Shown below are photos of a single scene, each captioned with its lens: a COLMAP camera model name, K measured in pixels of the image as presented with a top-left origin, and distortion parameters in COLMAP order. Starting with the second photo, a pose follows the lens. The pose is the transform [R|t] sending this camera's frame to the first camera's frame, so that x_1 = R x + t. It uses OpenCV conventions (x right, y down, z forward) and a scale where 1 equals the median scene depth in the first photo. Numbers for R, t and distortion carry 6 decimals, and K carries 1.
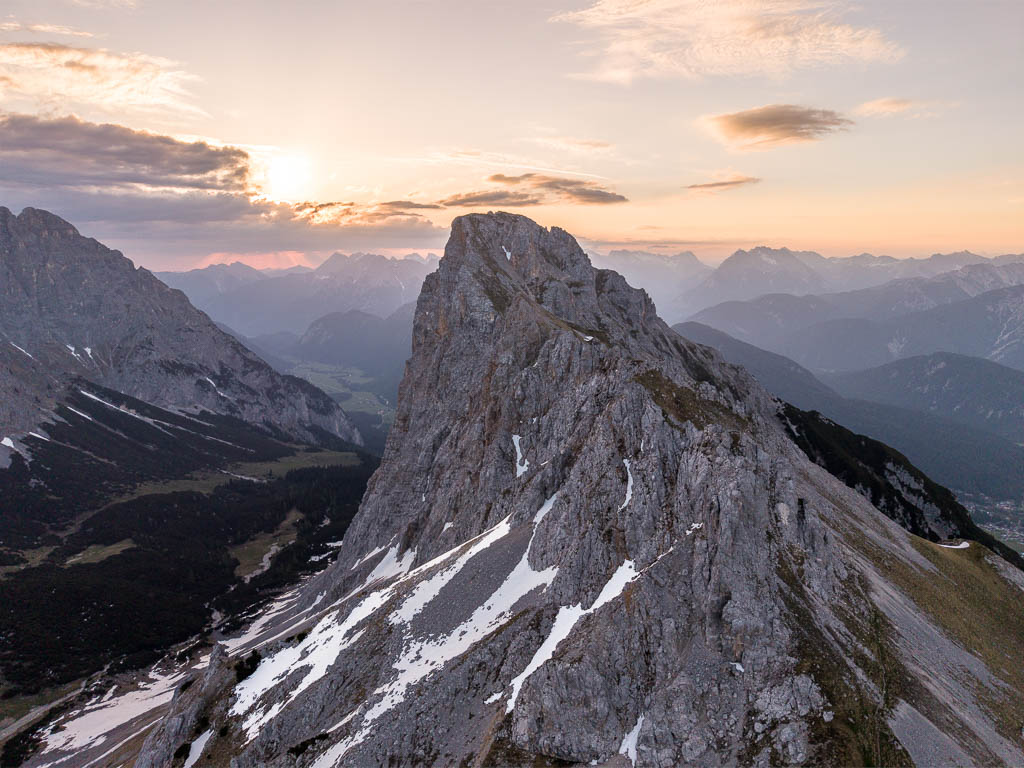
lens RADIAL K [[655.2, 0, 512.0], [0, 655.2, 384.0], [0, 0, 1]] dist [0.024844, -0.030354]
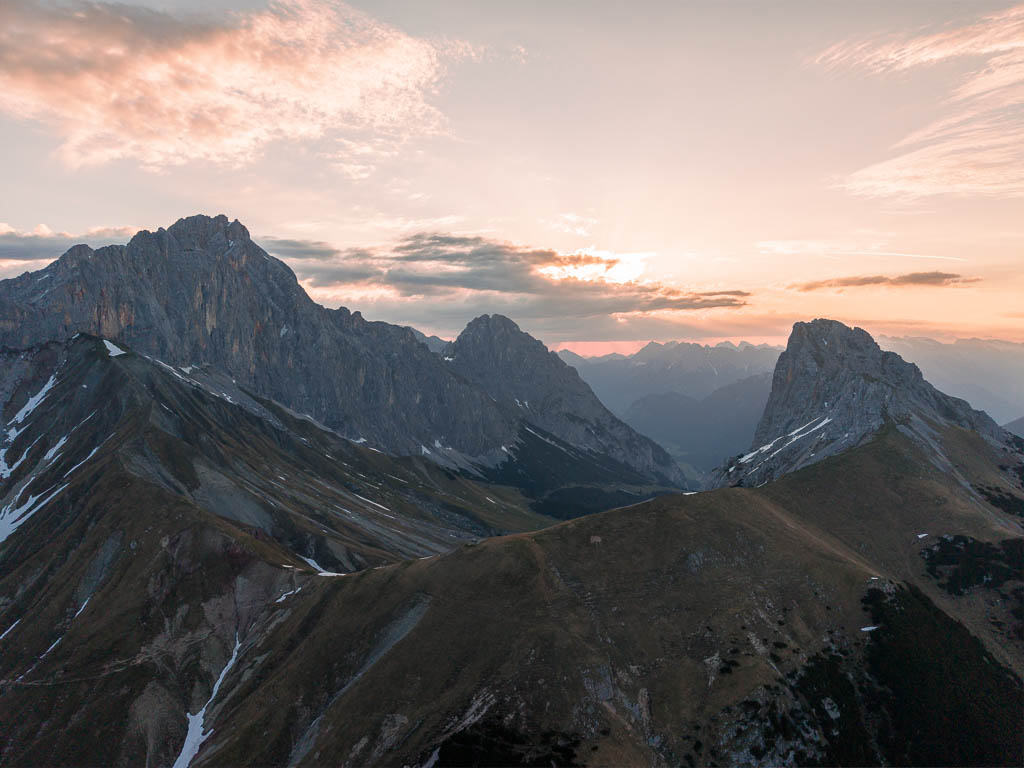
lens RADIAL K [[655.2, 0, 512.0], [0, 655.2, 384.0], [0, 0, 1]] dist [0.024844, -0.030354]
pose [[0.898526, 0.029633, -0.437919, 0.005538], [-0.087008, 0.989944, -0.111538, 0.078878], [0.430210, 0.138323, 0.892068, -0.399787]]
